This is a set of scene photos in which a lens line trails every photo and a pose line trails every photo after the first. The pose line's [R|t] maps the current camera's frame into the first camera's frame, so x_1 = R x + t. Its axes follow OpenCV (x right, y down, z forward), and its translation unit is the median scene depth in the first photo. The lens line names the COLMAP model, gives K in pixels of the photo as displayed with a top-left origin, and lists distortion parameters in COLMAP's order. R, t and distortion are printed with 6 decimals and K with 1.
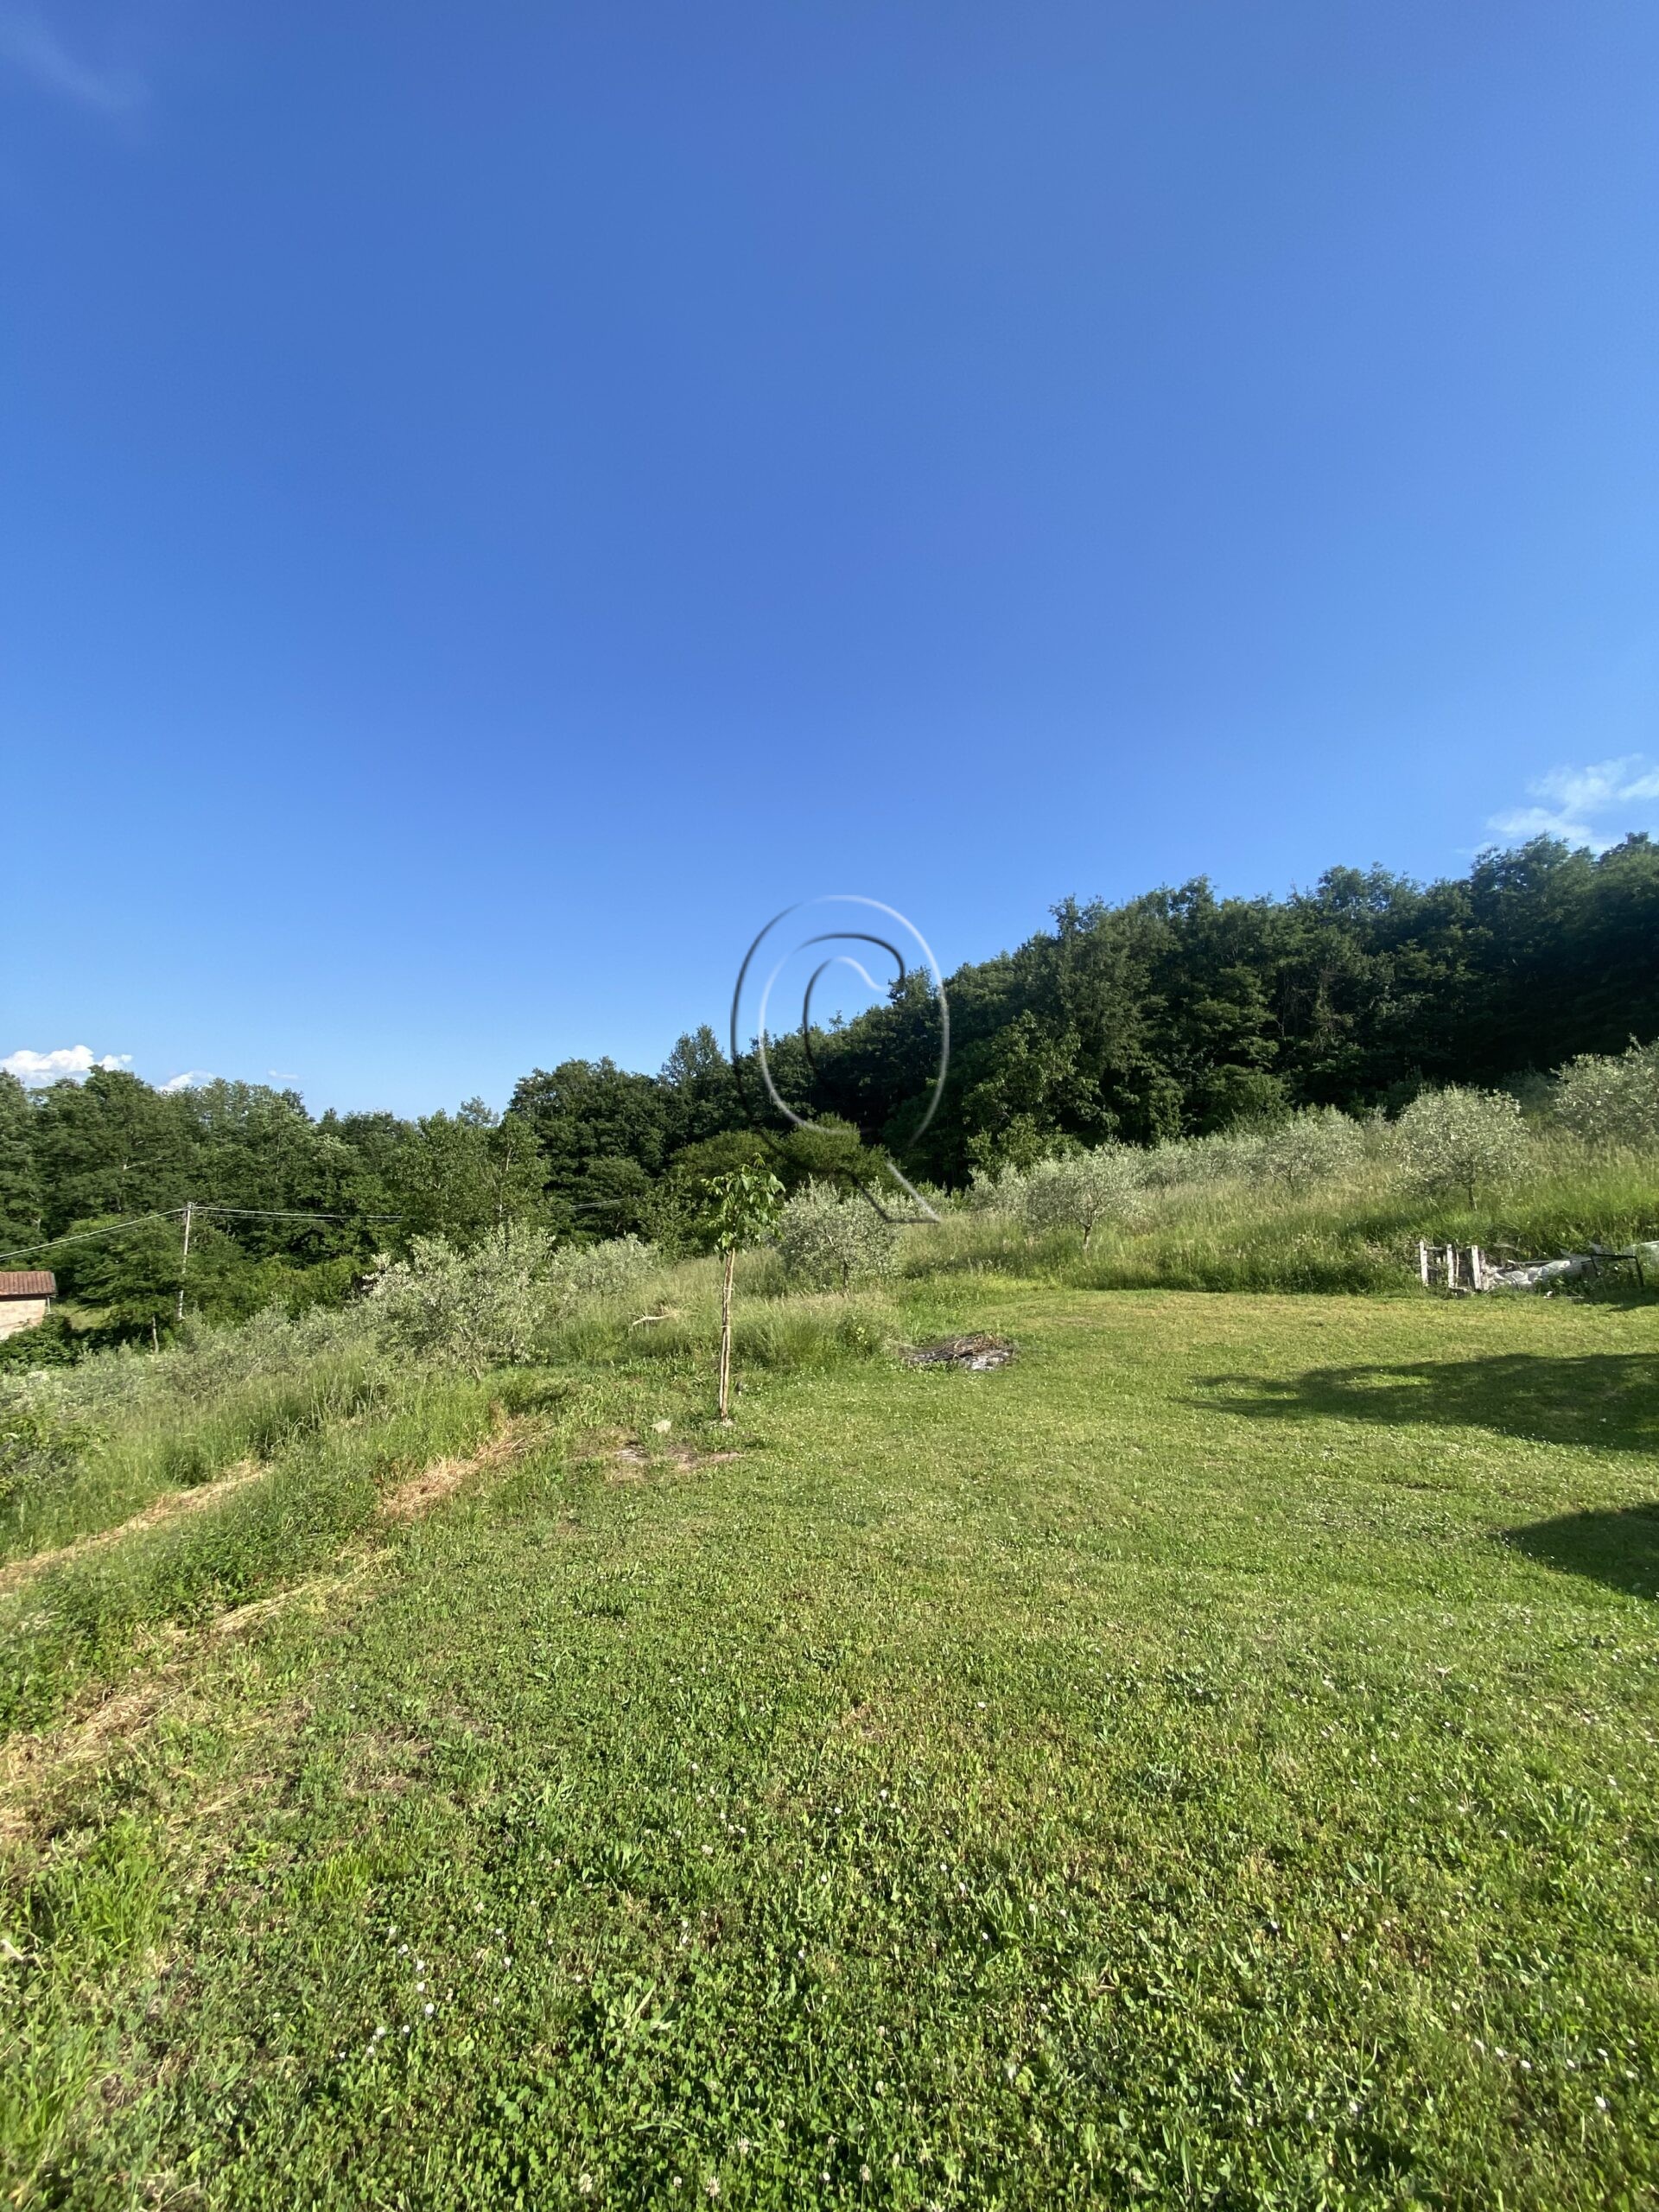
lens RADIAL K [[881.3, 0, 816.7], [0, 881.3, 1110.3], [0, 0, 1]] dist [-0.001658, -0.002909]
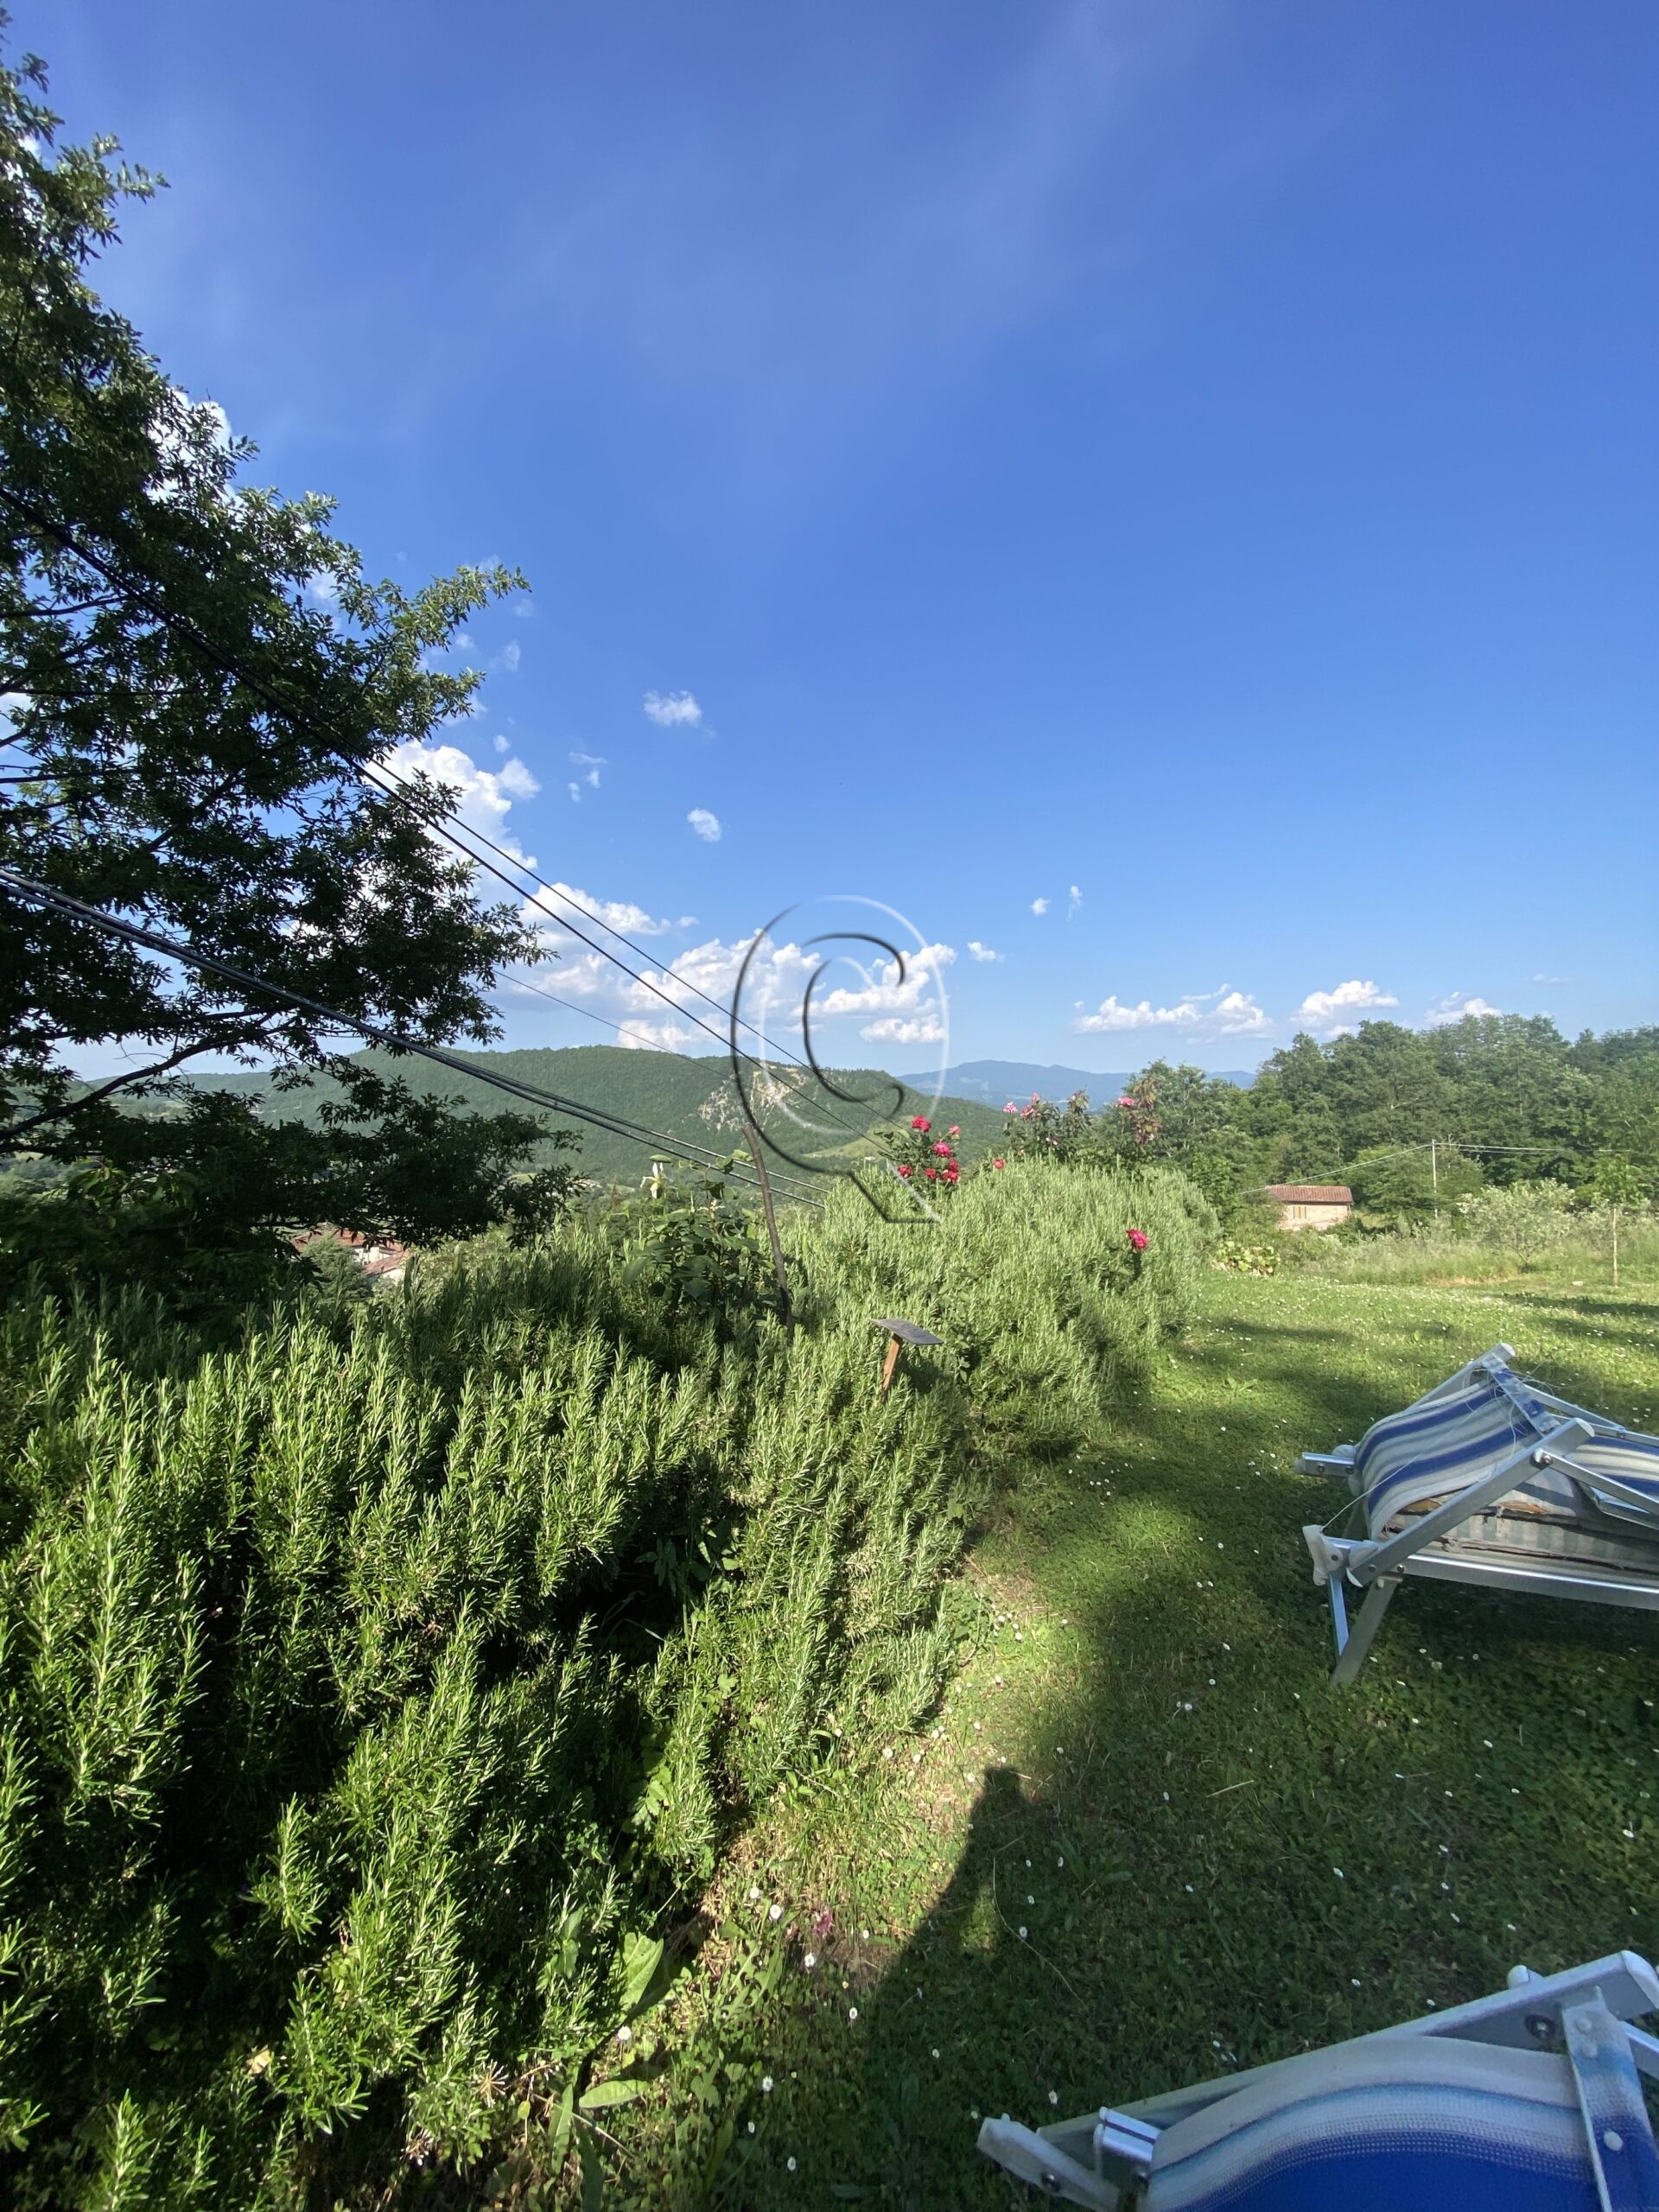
lens RADIAL K [[881.3, 0, 849.1], [0, 881.3, 1108.8], [0, 0, 1]] dist [-0.001658, -0.002909]
pose [[0.332866, -0.042396, -0.942021, 0.139873], [0.125330, 0.992115, -0.000365, -0.028791], [0.934608, -0.117942, 0.335555, -0.147166]]
